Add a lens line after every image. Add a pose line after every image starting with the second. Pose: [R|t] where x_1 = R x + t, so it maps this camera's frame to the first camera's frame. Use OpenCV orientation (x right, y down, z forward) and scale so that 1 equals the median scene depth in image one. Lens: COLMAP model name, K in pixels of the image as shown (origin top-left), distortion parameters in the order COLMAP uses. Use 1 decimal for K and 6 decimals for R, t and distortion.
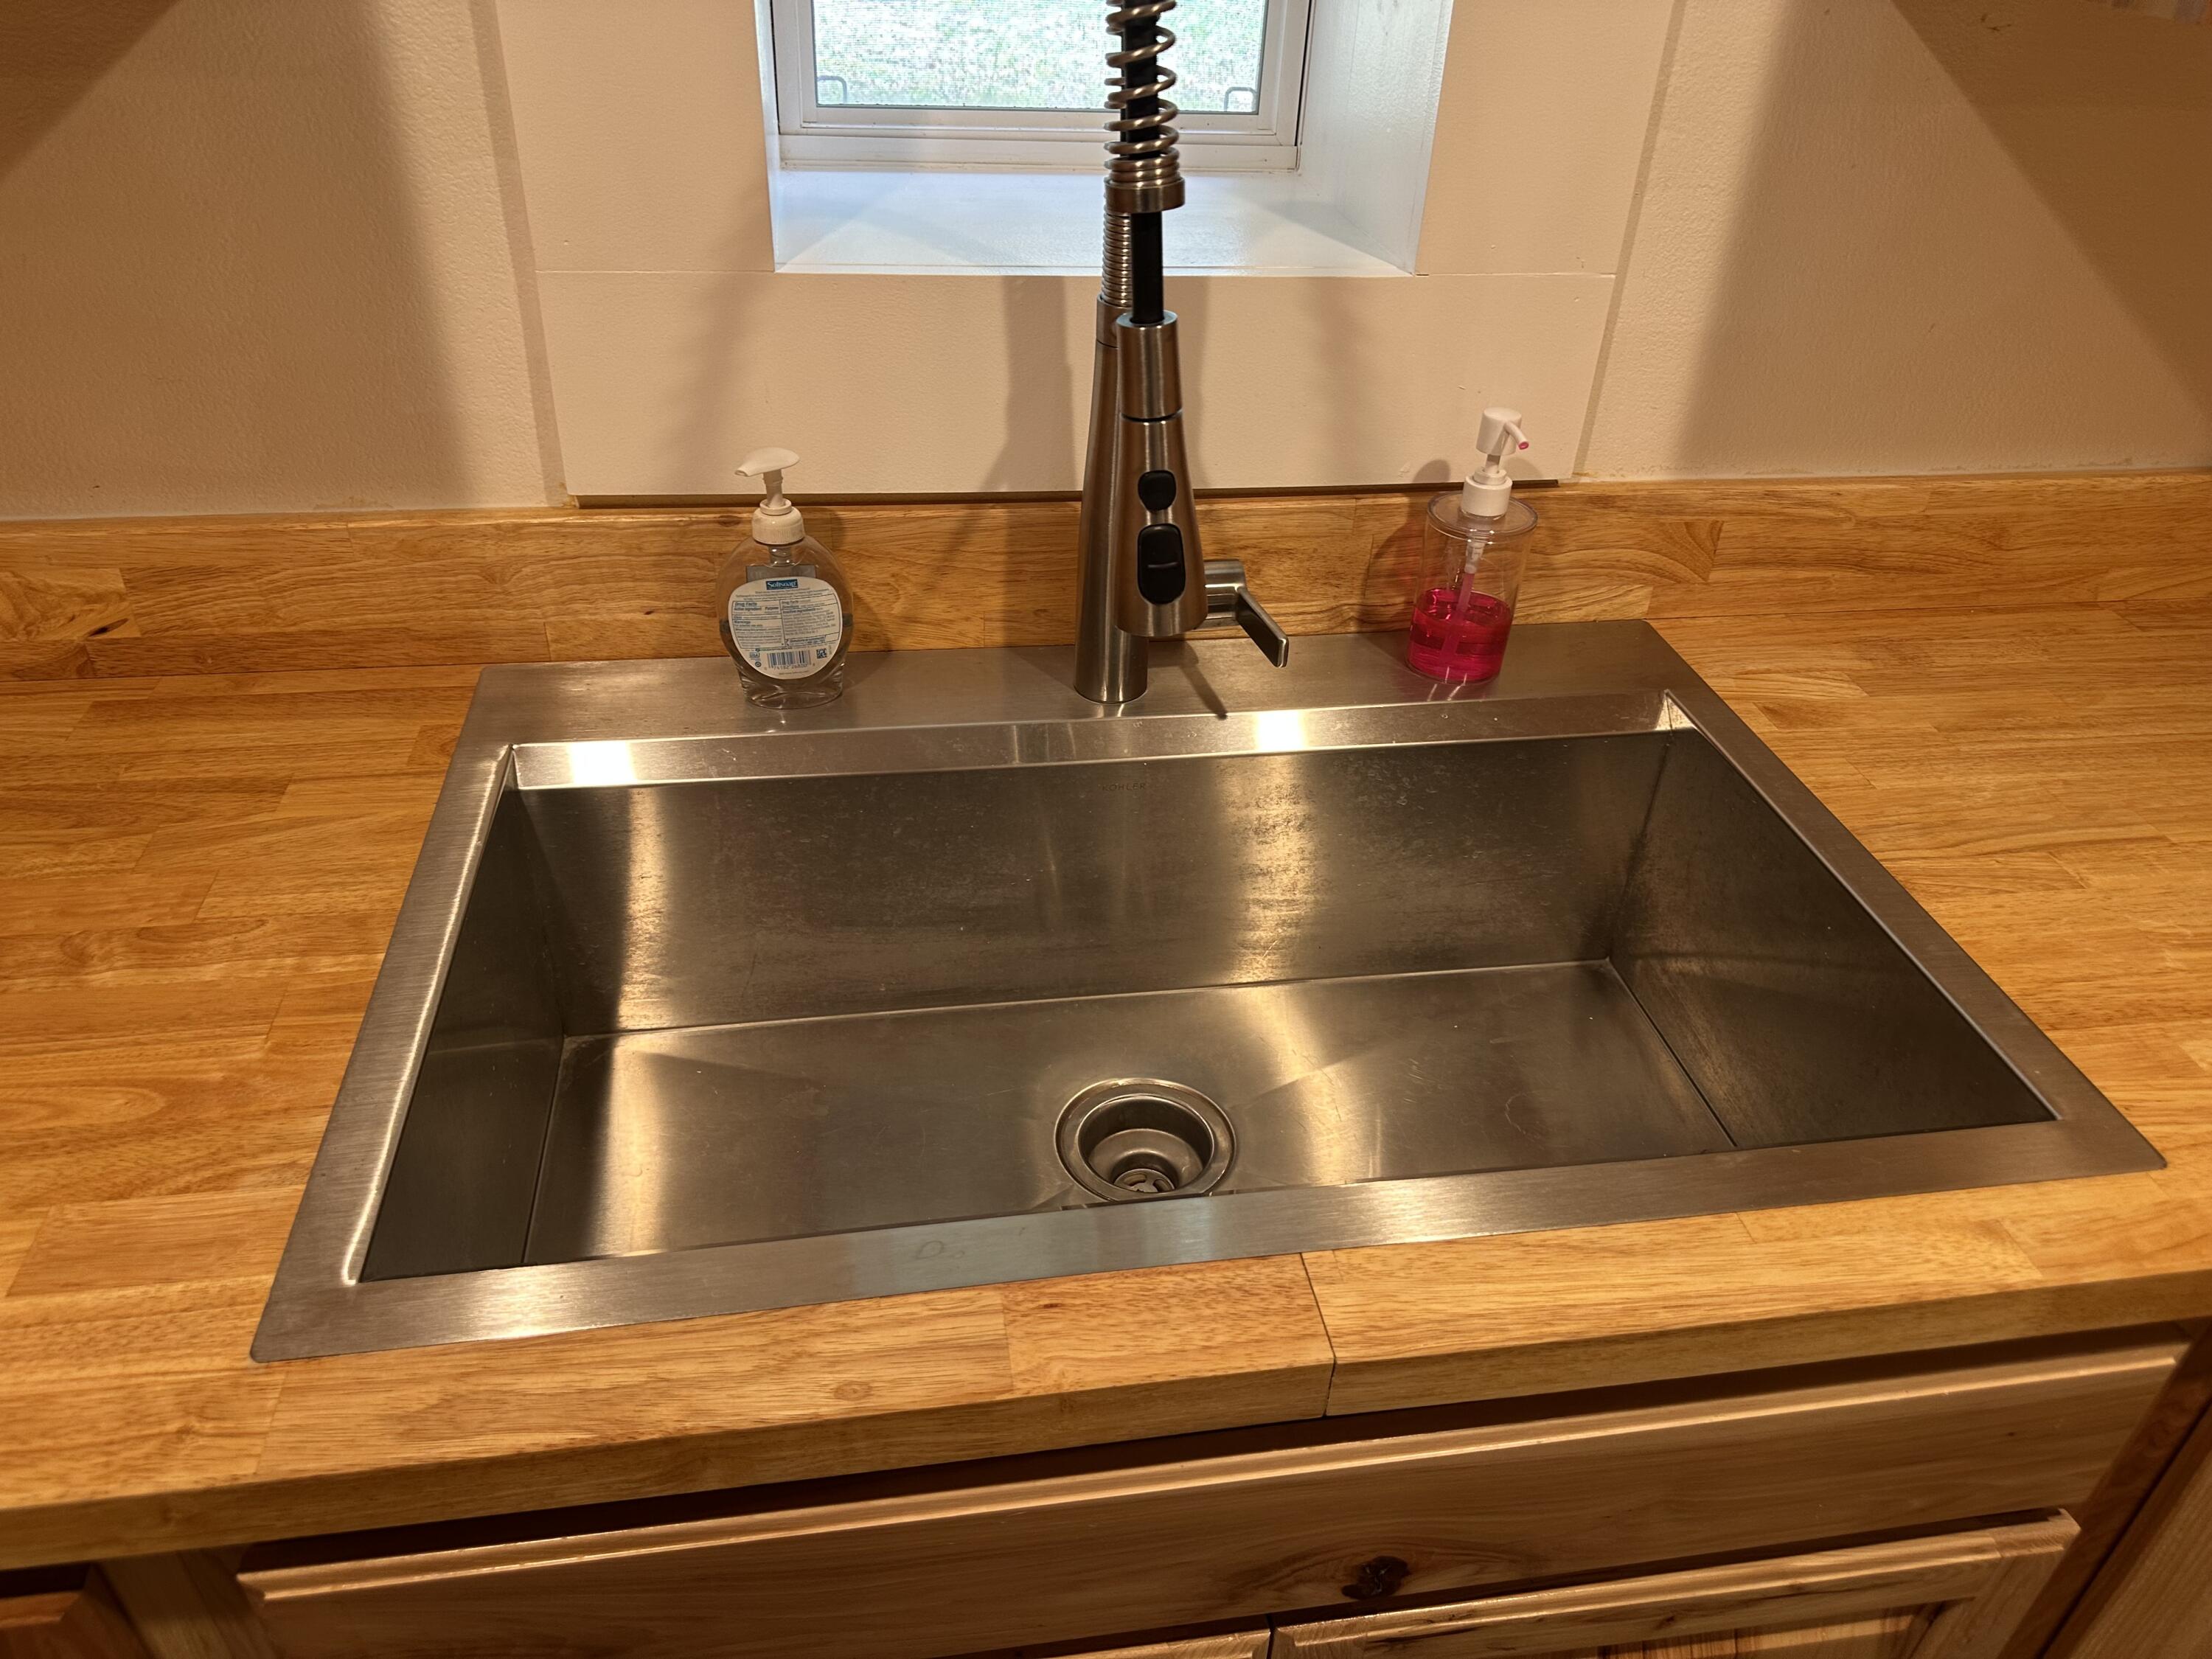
lens RADIAL K [[1575.1, 0, 1137.0], [0, 1575.1, 833.9], [0, 0, 1]] dist [0.048354, -0.085975]
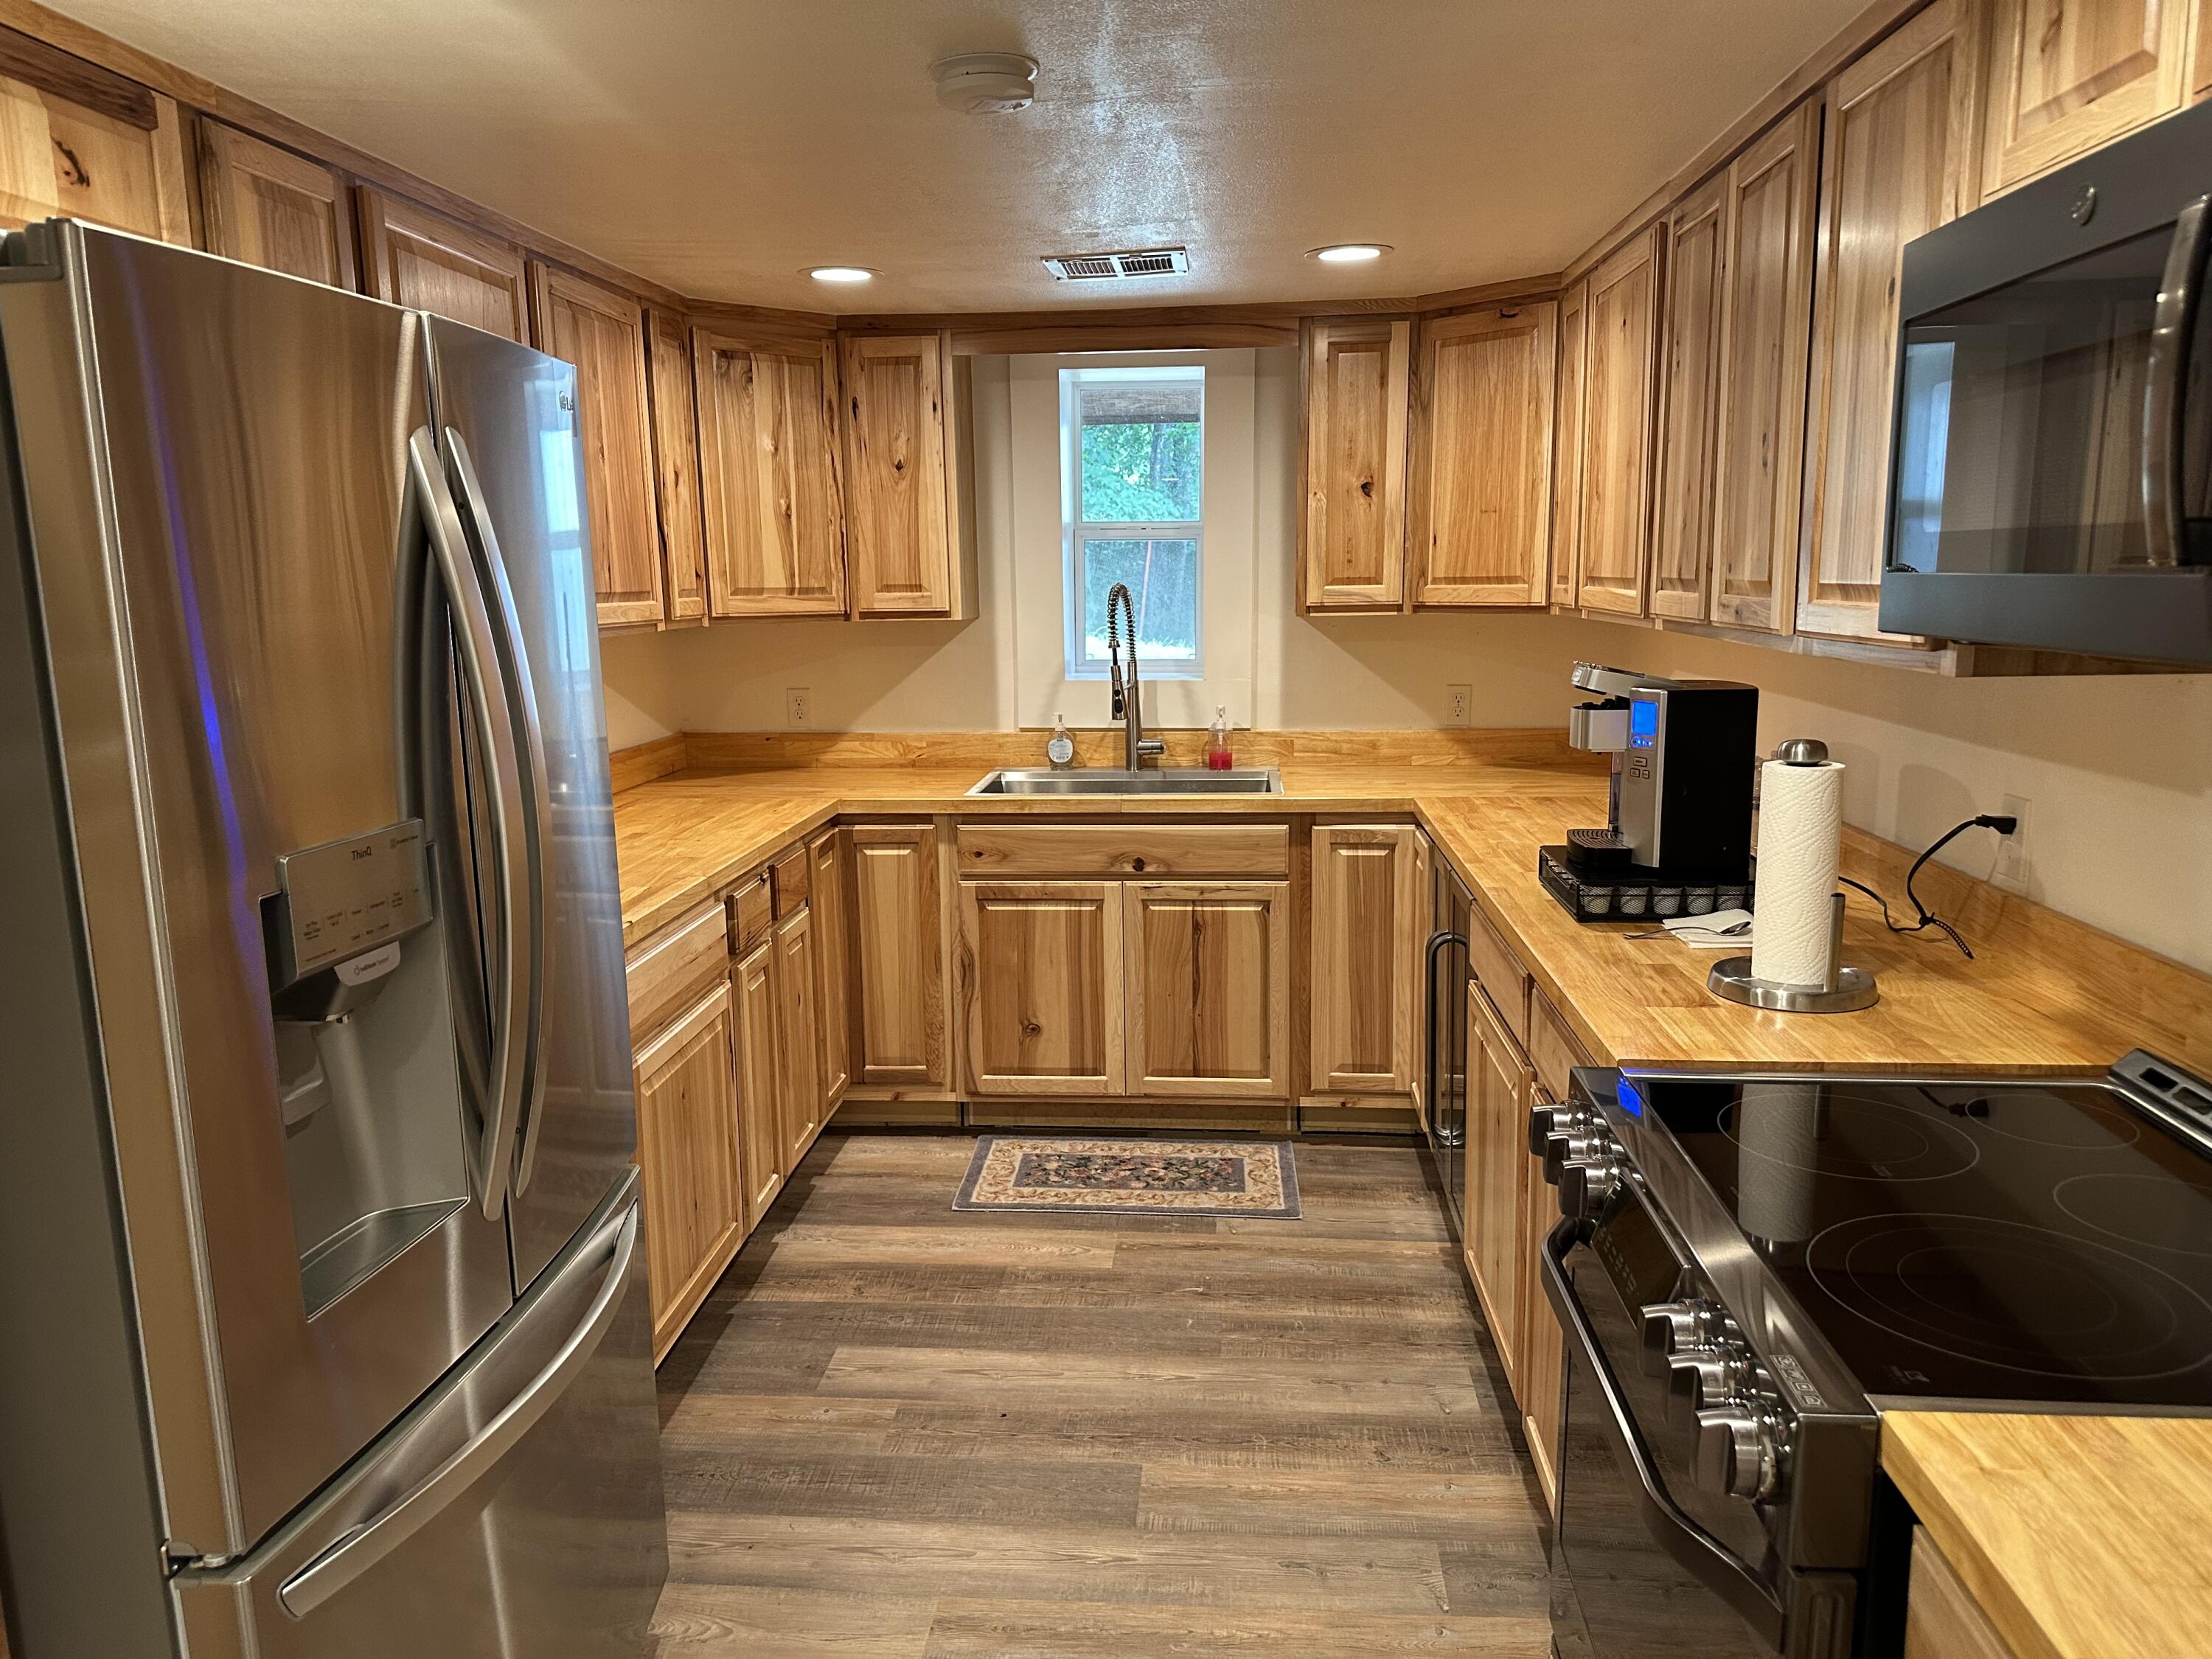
lens RADIAL K [[1549.8, 0, 1142.9], [0, 1549.8, 866.9], [0, 0, 1]] dist [0.044202, -0.055182]
pose [[0.972787, -0.012158, -0.231380, 1.031097], [-0.080691, 0.918331, -0.387502, 1.876212], [0.217195, 0.395627, 0.892360, -2.786749]]
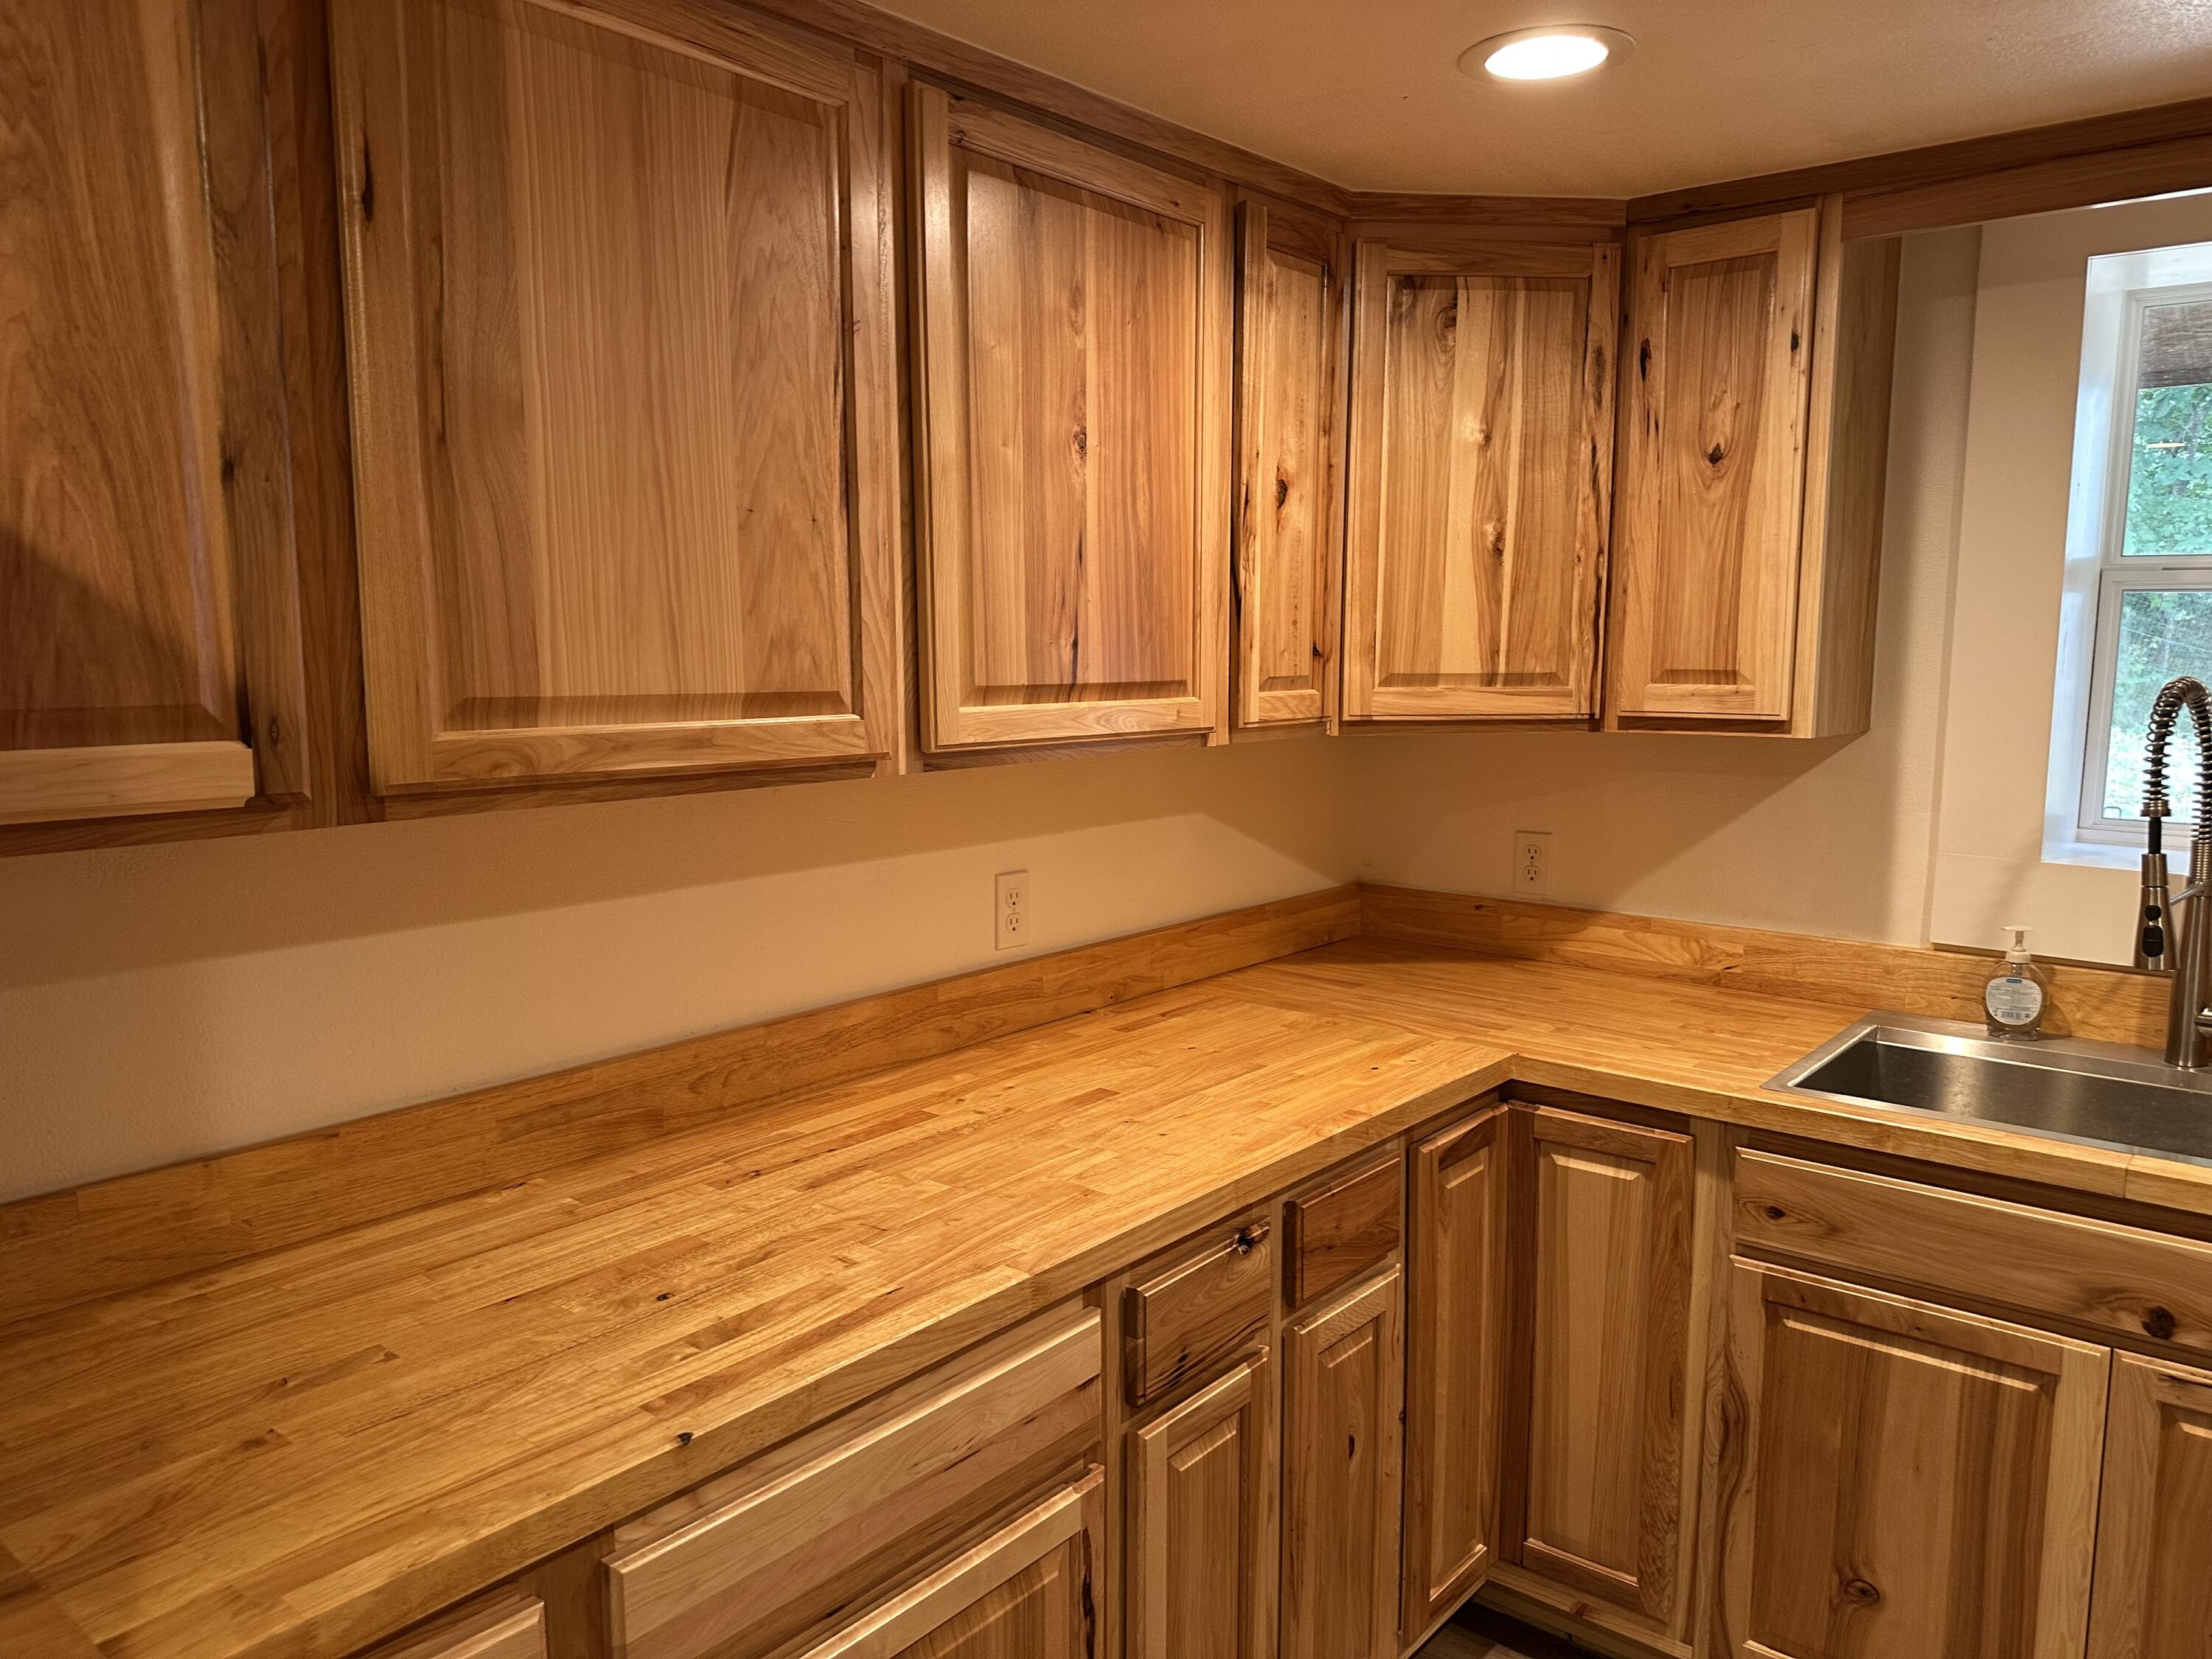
lens RADIAL K [[1556.5, 0, 1106.0], [0, 1556.5, 829.5], [0, 0, 1]] dist [0.050886, -0.062300]
pose [[0.644539, 0.049670, -0.762956, 0.652054], [-0.403776, 0.869496, -0.284501, 0.826651], [0.649257, 0.491436, 0.580480, -1.292776]]
